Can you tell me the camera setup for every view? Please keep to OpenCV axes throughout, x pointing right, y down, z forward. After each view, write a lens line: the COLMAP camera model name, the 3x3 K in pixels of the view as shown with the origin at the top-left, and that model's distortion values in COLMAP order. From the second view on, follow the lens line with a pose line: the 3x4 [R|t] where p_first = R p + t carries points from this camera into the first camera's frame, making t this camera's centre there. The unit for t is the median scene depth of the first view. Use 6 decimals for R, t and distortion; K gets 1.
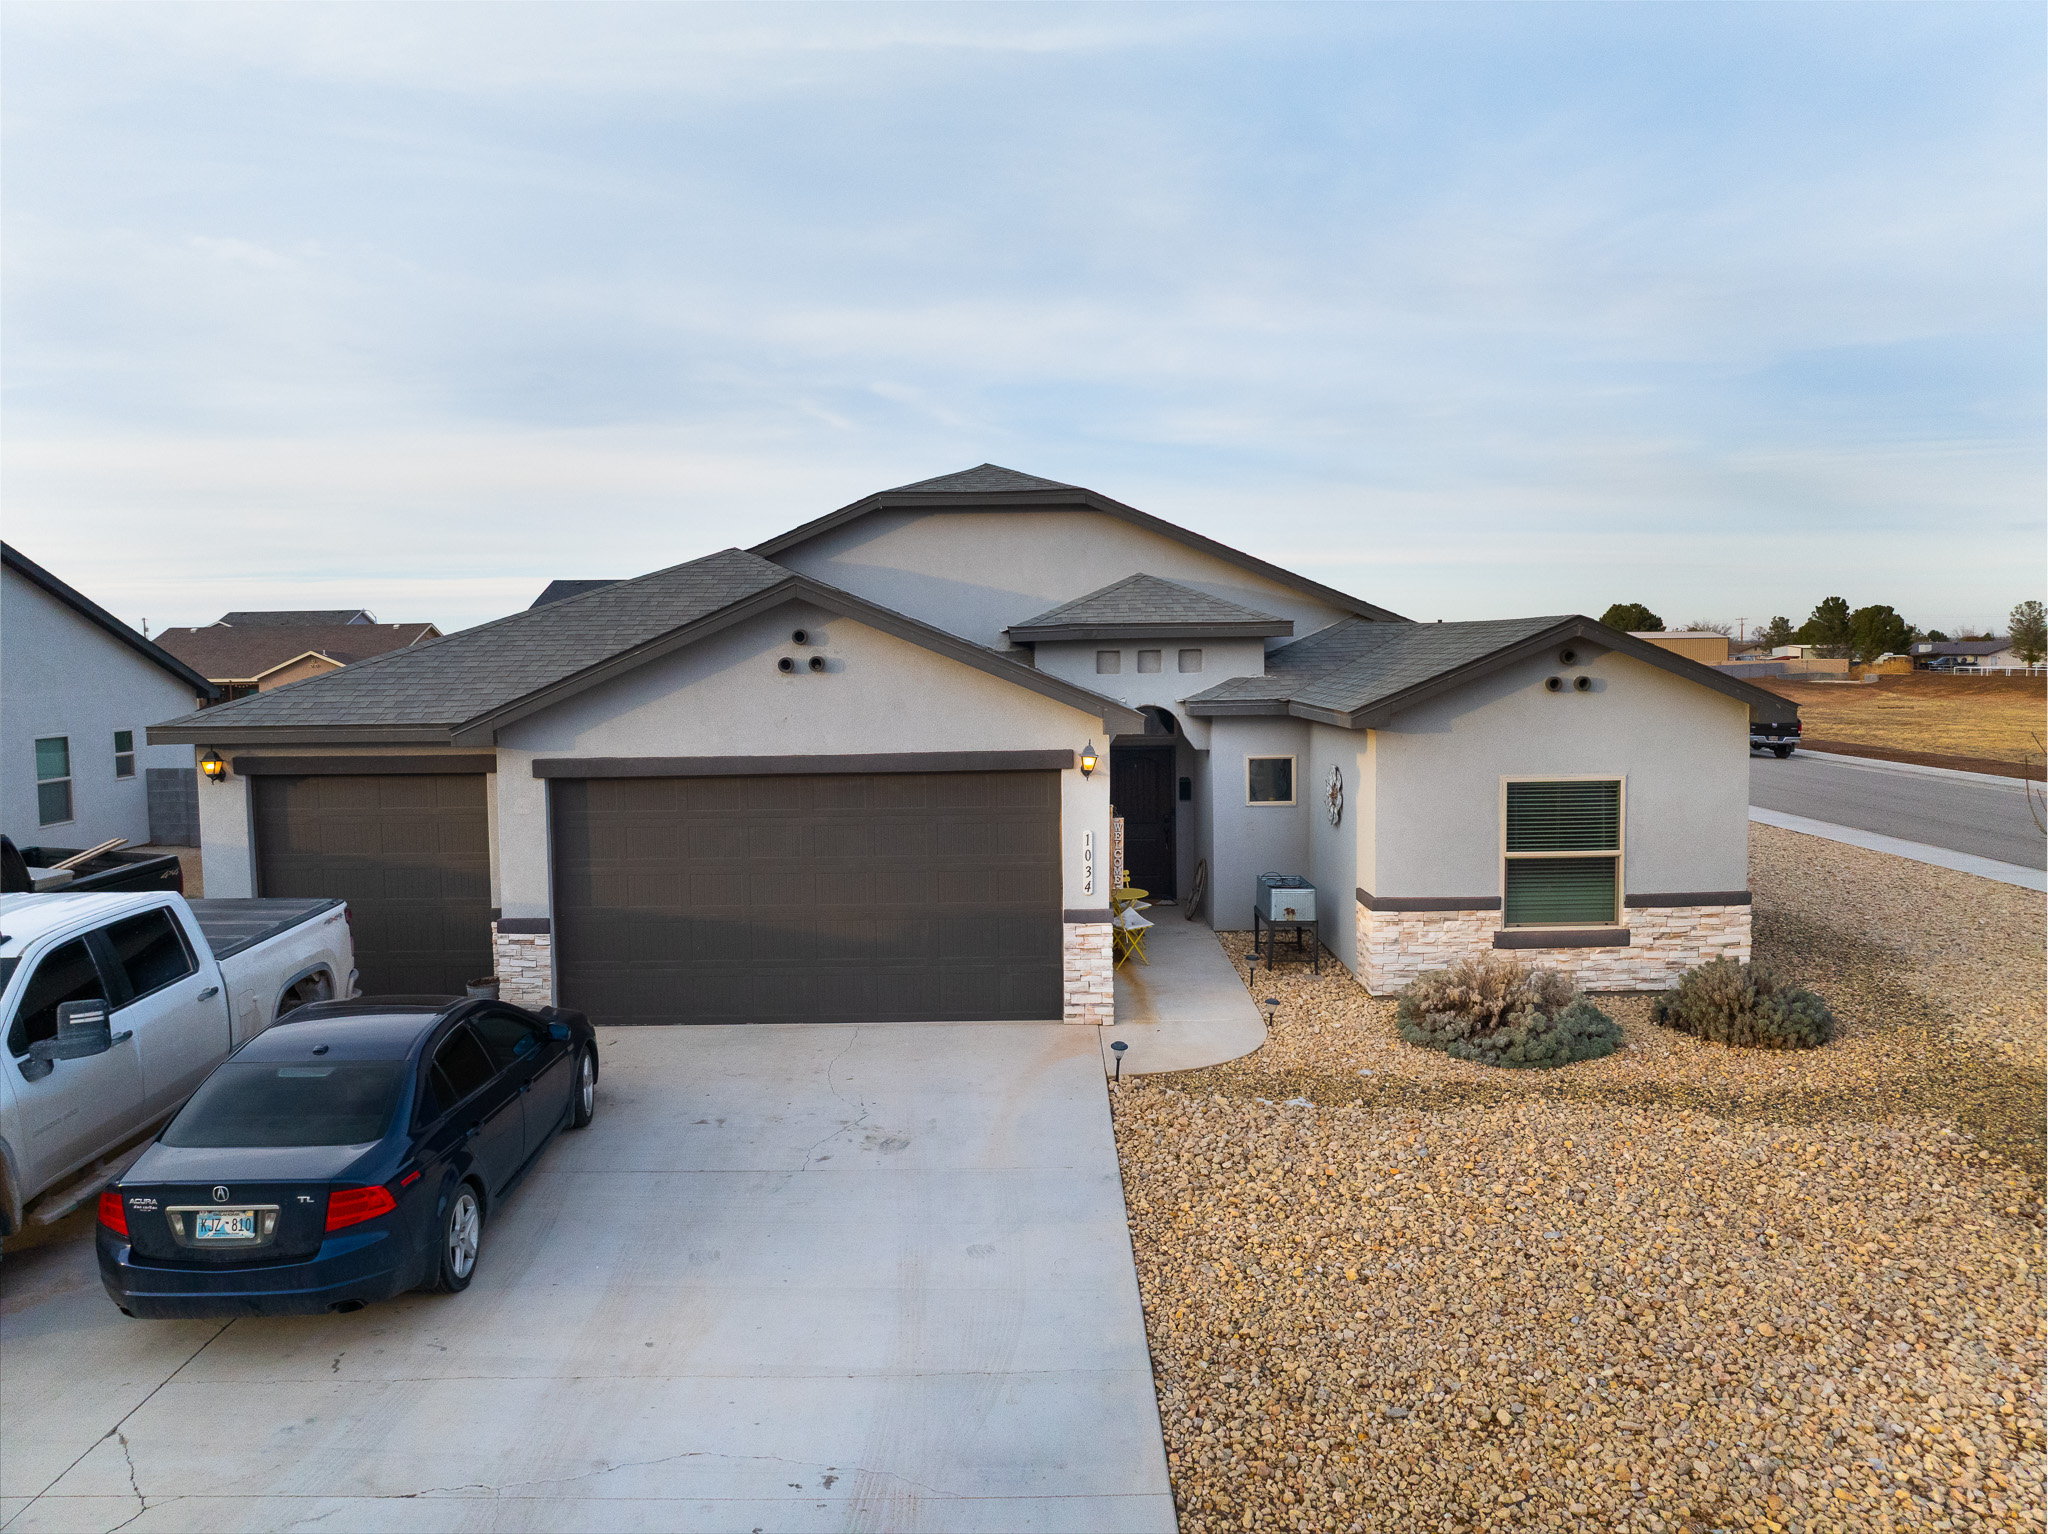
lens RADIAL K [[1434.5, 0, 1030.7], [0, 1434.5, 762.5], [0, 0, 1]] dist [-0.032617, -0.004256]
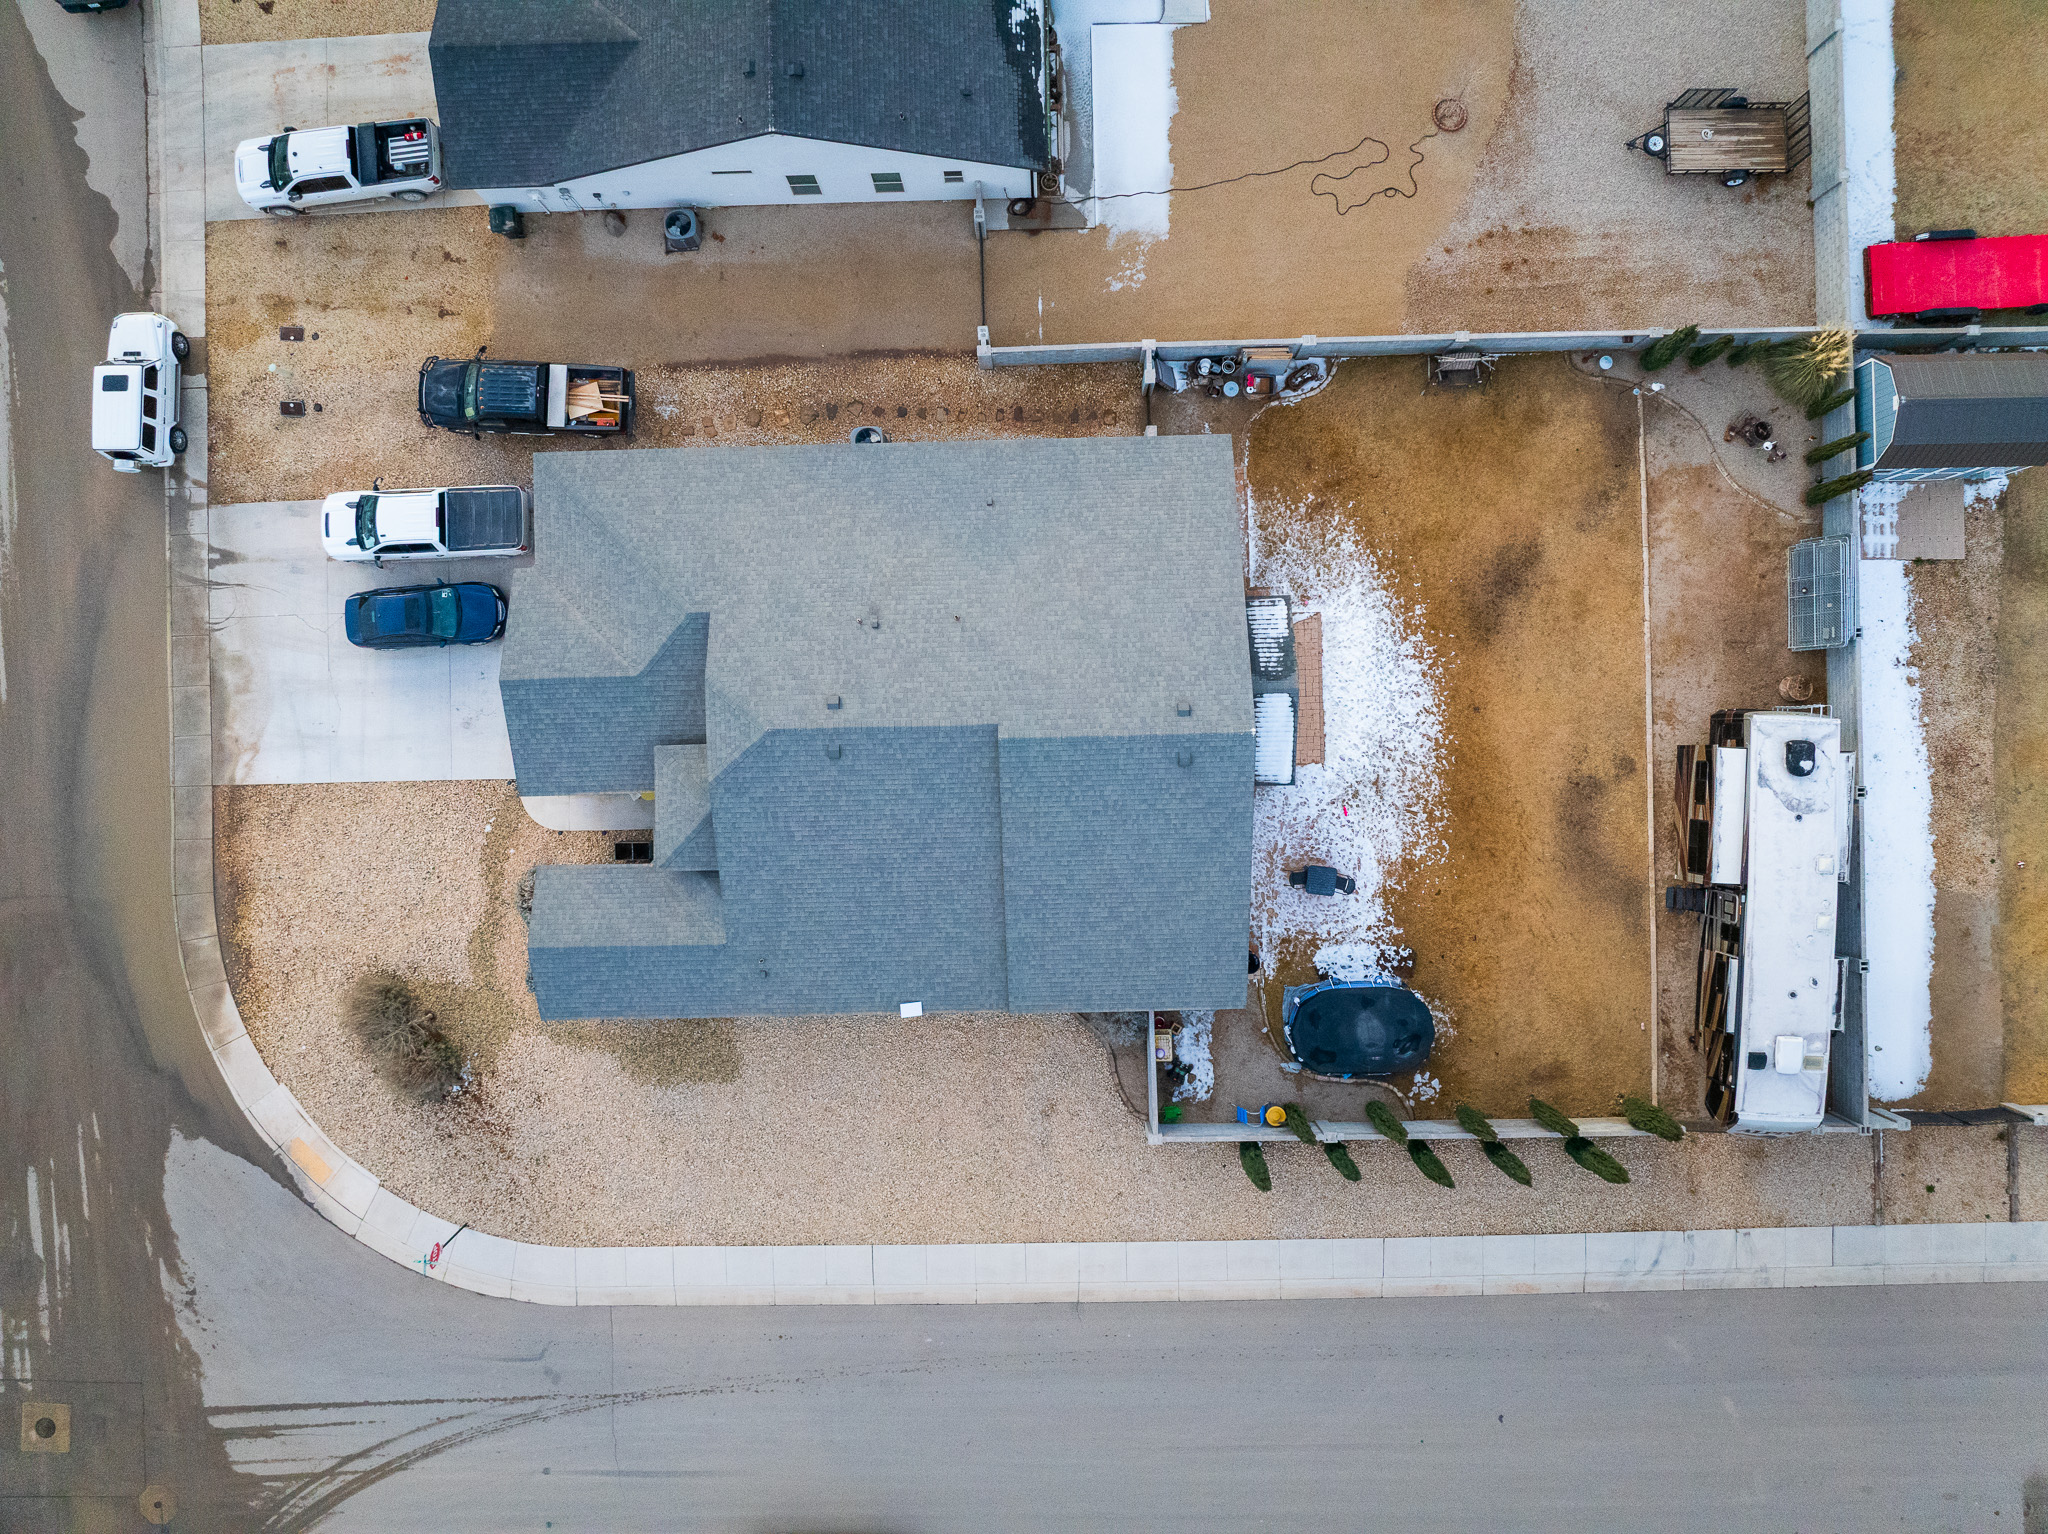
lens RADIAL K [[1434.5, 0, 1030.0], [0, 1434.5, 763.4], [0, 0, 1]] dist [-0.032617, -0.004256]
pose [[0.021113, 0.999729, 0.009829, 0.005615], [-0.063774, -0.008465, 0.997928, -3.034501], [0.997741, -0.021697, 0.063578, 1.824063]]
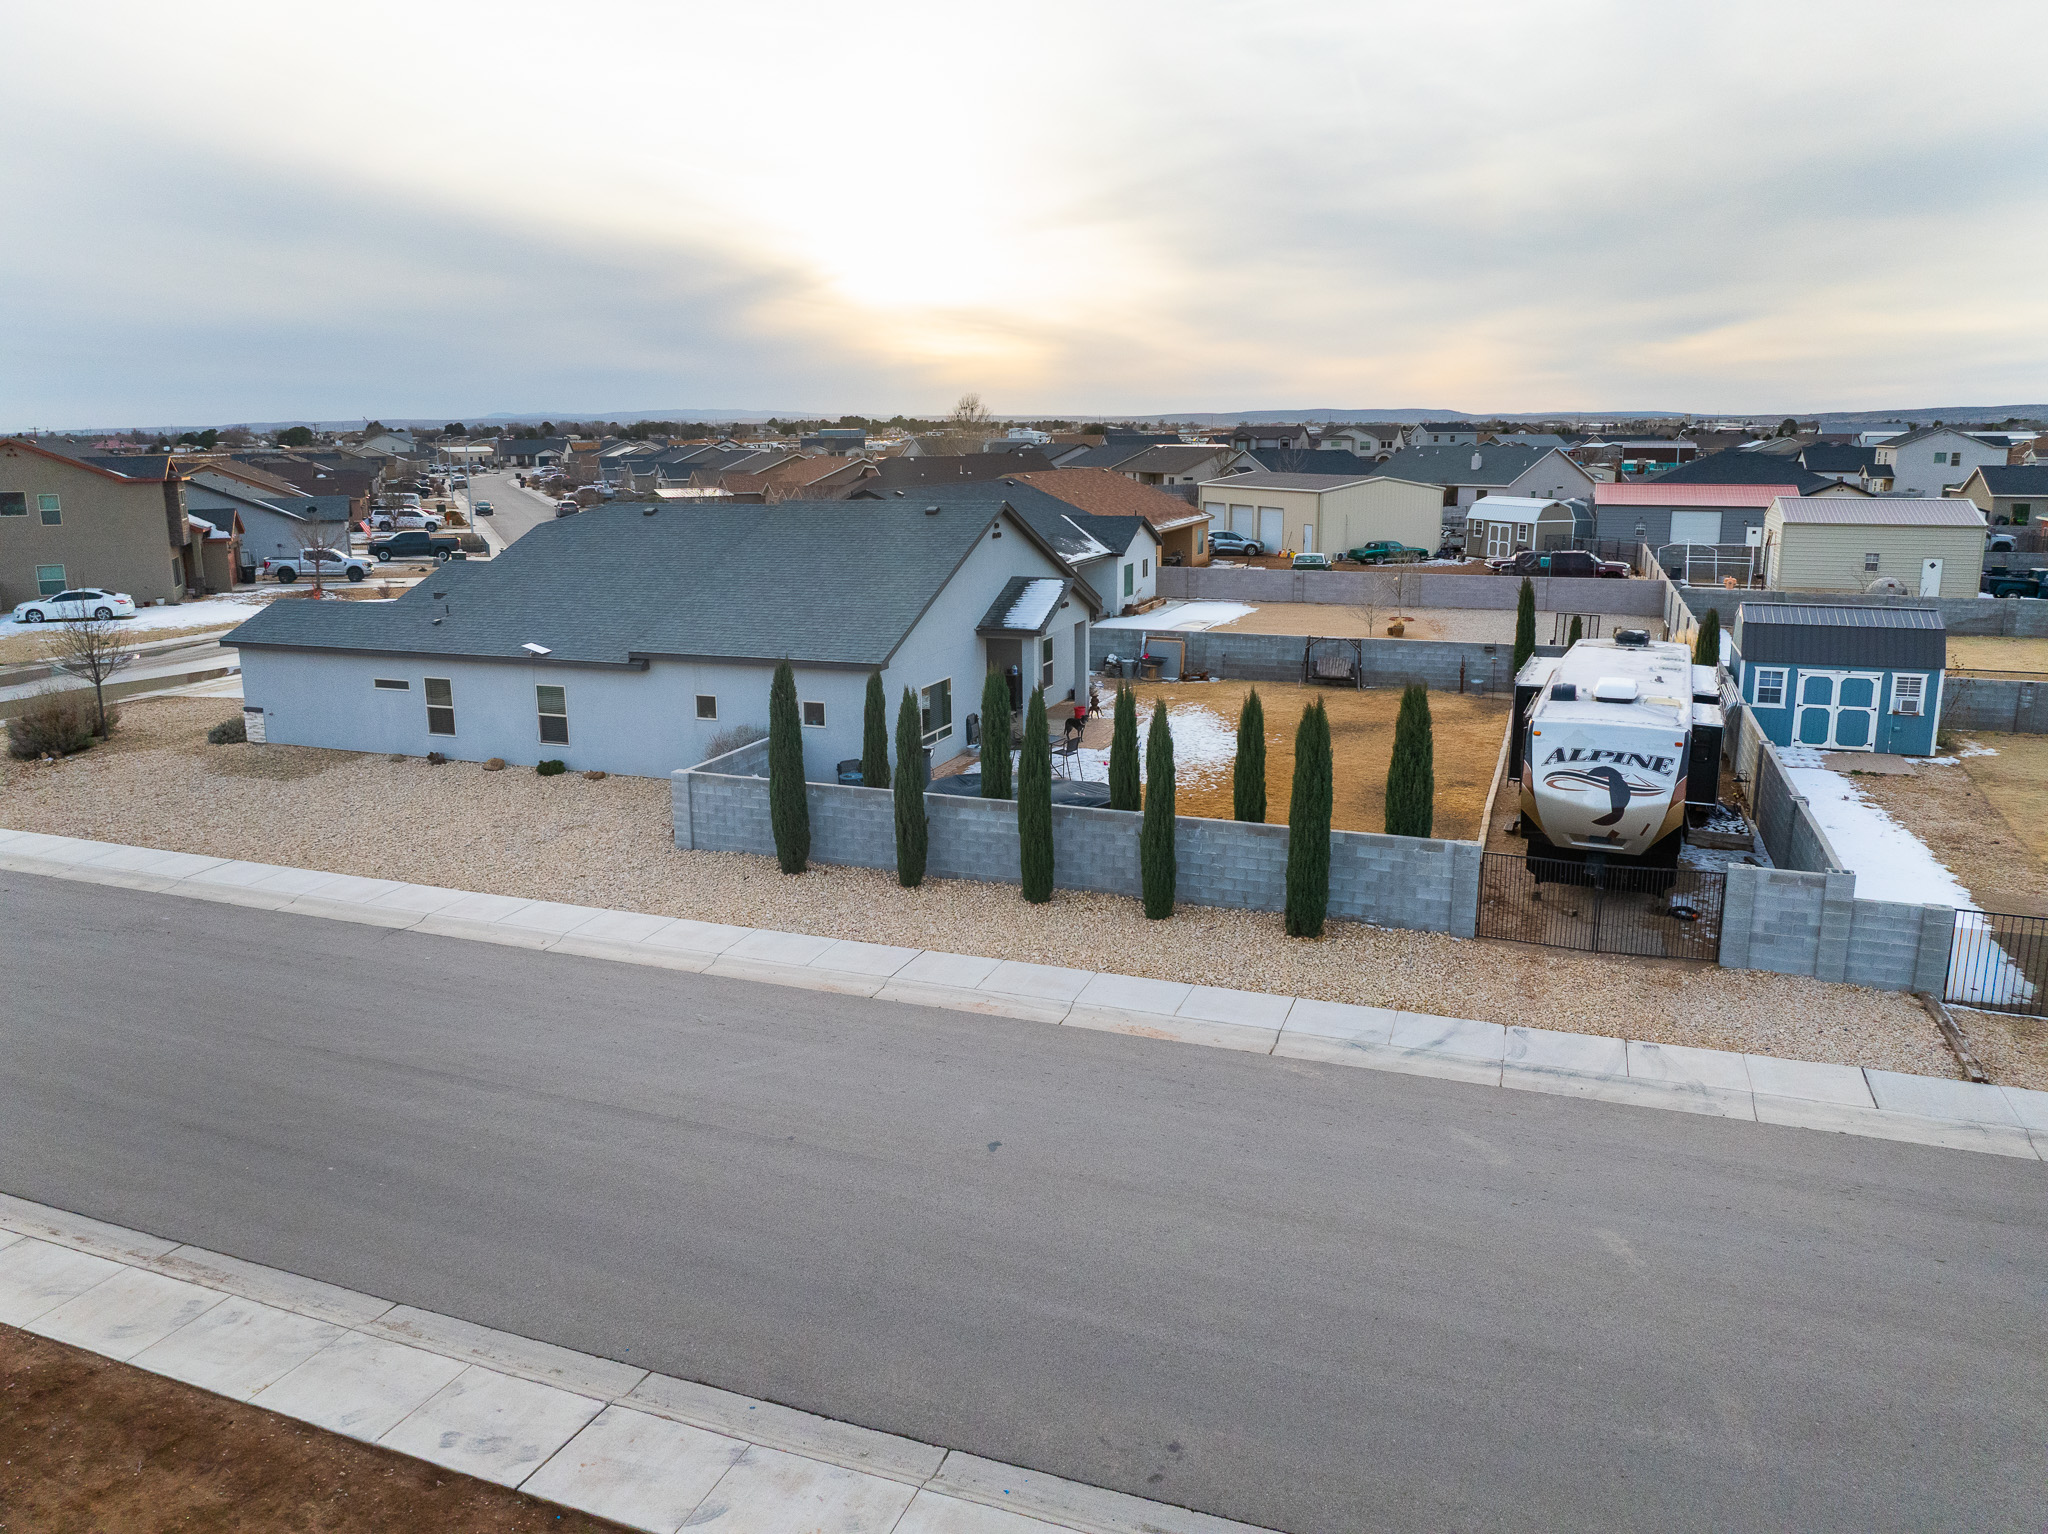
lens RADIAL K [[1434.5, 0, 1031.2], [0, 1434.5, 764.8], [0, 0, 1]] dist [-0.032617, -0.004256]
pose [[-0.350698, 0.224890, -0.909085, 2.565466], [-0.061076, 0.963179, 0.261833, -0.630438], [0.934495, 0.147347, -0.324050, 3.421138]]
